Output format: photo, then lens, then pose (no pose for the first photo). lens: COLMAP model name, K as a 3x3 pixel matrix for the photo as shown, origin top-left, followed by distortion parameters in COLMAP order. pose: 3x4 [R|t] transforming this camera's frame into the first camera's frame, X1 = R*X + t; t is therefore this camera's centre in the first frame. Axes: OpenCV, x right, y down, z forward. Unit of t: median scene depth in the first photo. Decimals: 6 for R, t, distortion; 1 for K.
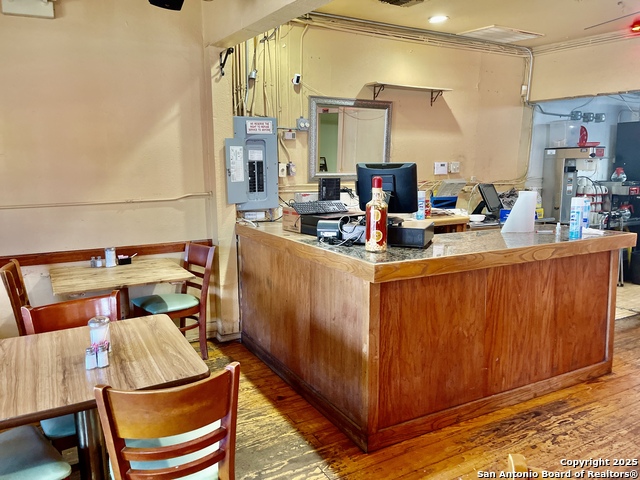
lens RADIAL K [[491.8, 0, 320.2], [0, 491.8, 240.8], [0, 0, 1]] dist [0.060969, -0.084870]
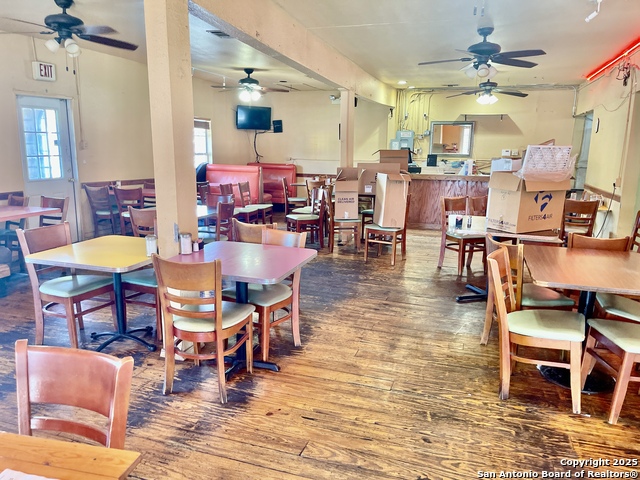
lens RADIAL K [[491.8, 0, 320.5], [0, 491.8, 243.2], [0, 0, 1]] dist [0.060969, -0.084870]
pose [[0.671615, 0.158836, -0.723674, 1.582027], [-0.140359, 0.986339, 0.086225, 0.183583], [0.727483, 0.043664, 0.684734, -1.137842]]
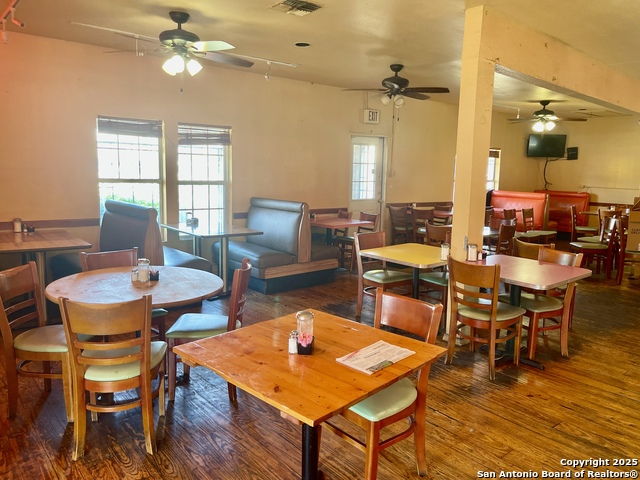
lens RADIAL K [[491.8, 0, 316.5], [0, 491.8, 241.8], [0, 0, 1]] dist [0.060969, -0.084870]
pose [[0.174803, 0.157546, -0.971917, 2.497240], [-0.182073, 0.975263, 0.125342, 0.228444], [0.967622, 0.155049, 0.199164, -1.707387]]
